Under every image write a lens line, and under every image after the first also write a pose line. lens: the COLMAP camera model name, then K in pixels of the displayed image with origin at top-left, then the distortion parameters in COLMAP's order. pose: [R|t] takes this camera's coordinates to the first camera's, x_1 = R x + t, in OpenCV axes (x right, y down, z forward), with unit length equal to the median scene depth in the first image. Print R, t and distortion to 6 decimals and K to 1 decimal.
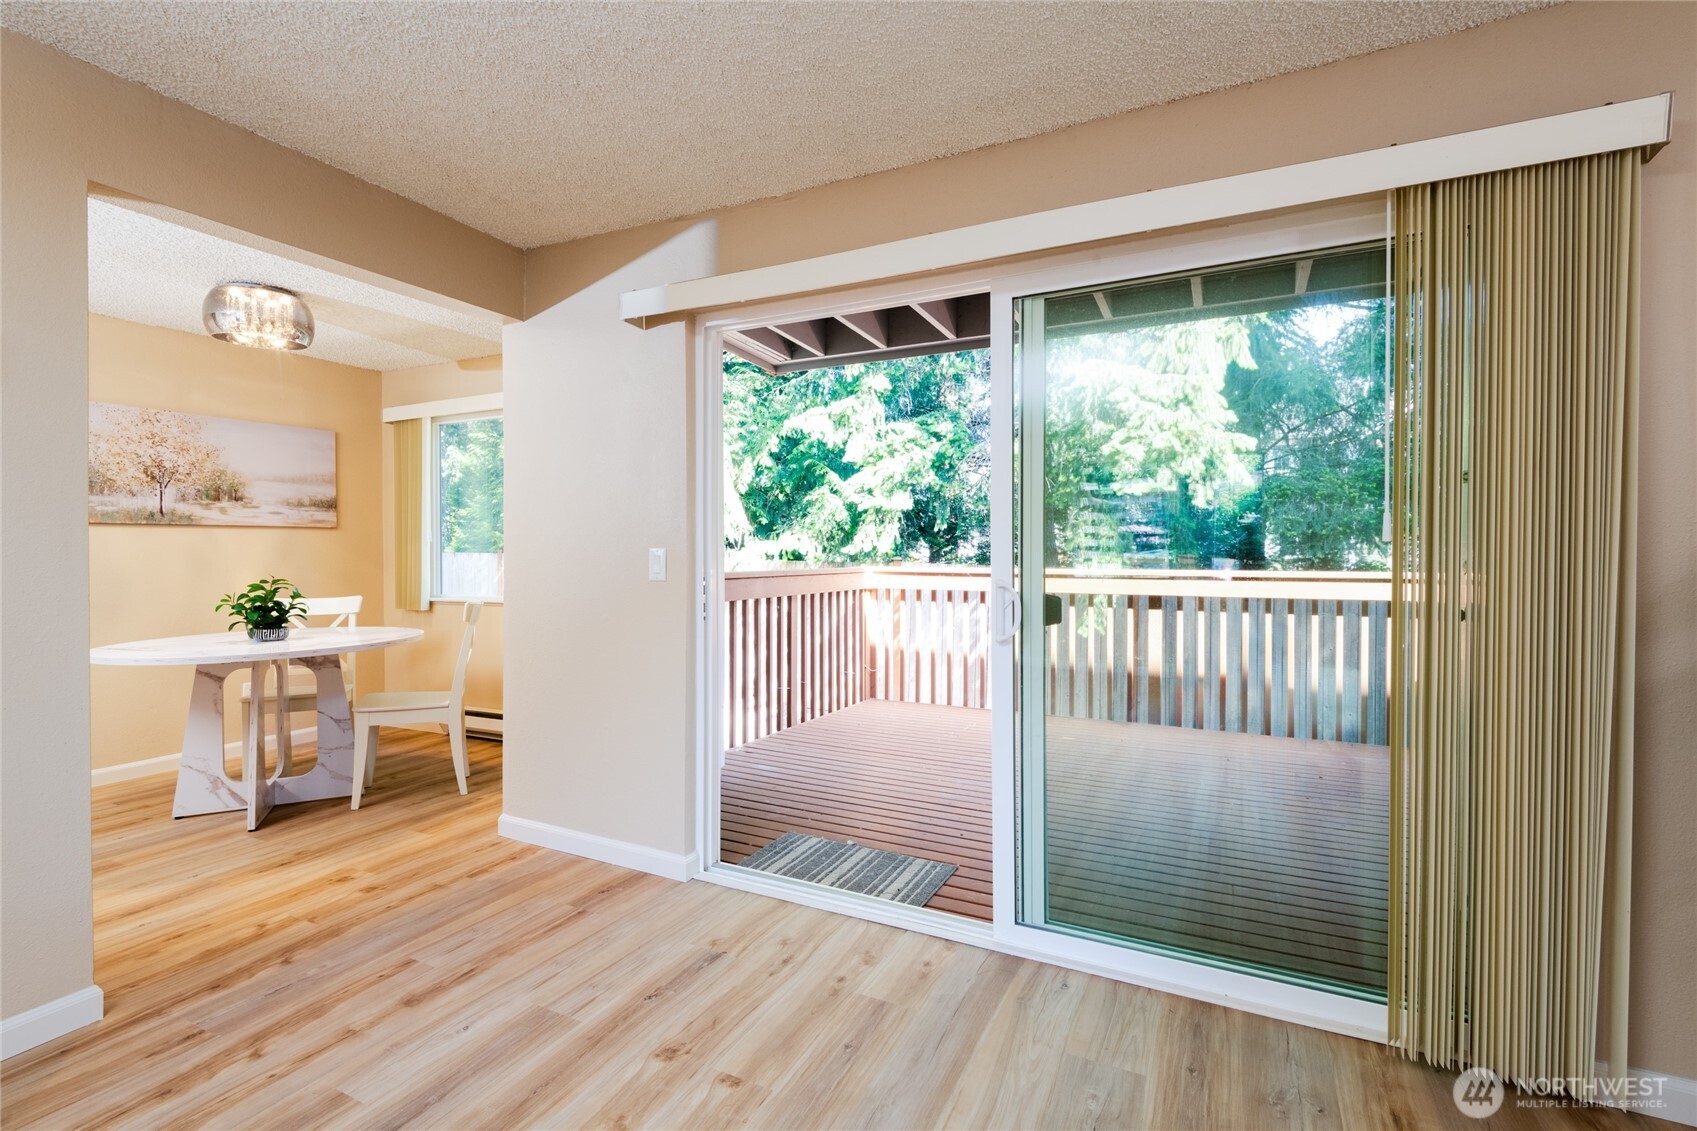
lens RADIAL K [[762.5, 0, 849.5], [0, 762.5, 555.9], [0, 0, 1]] dist [0.036345, -0.024692]
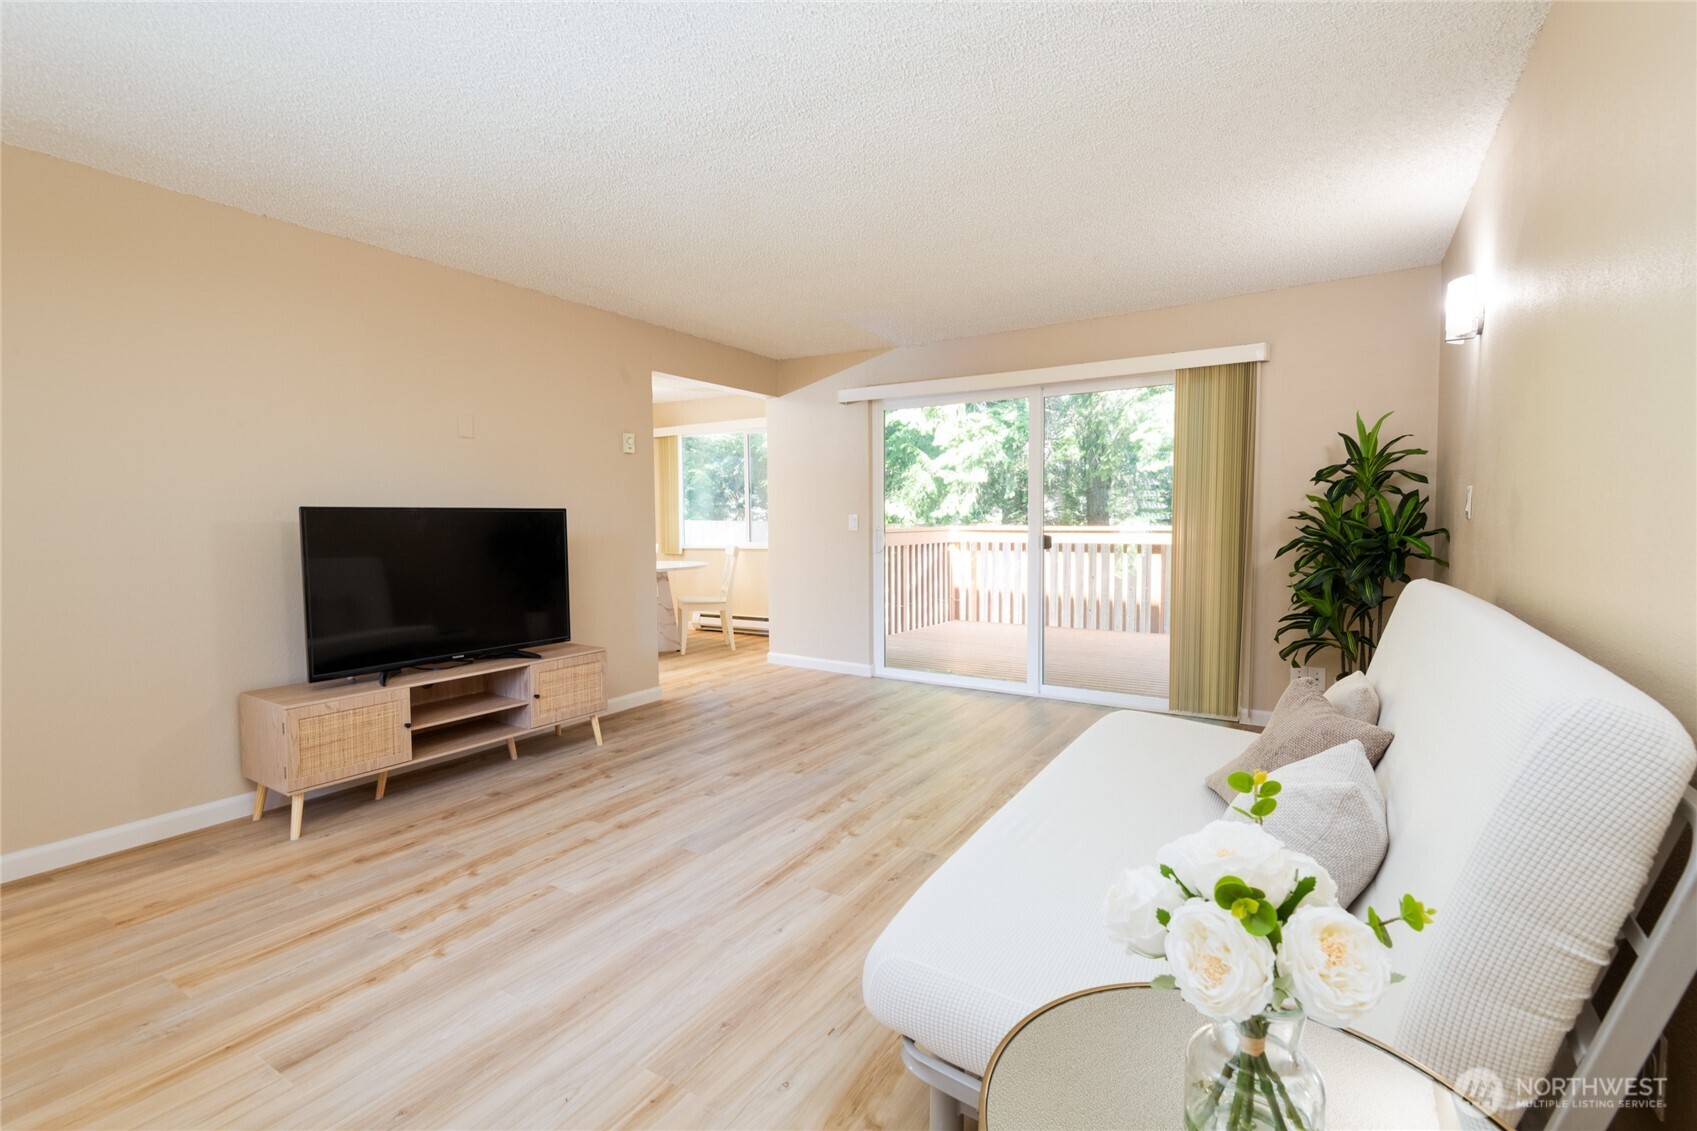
lens RADIAL K [[772.7, 0, 847.2], [0, 772.7, 558.7], [0, 0, 1]] dist [0.022240, -0.015284]
pose [[0.994806, -0.002735, -0.101754, -0.039058], [0.007758, 0.998768, 0.049005, 0.004019], [0.101495, -0.049540, 0.993602, -0.659003]]
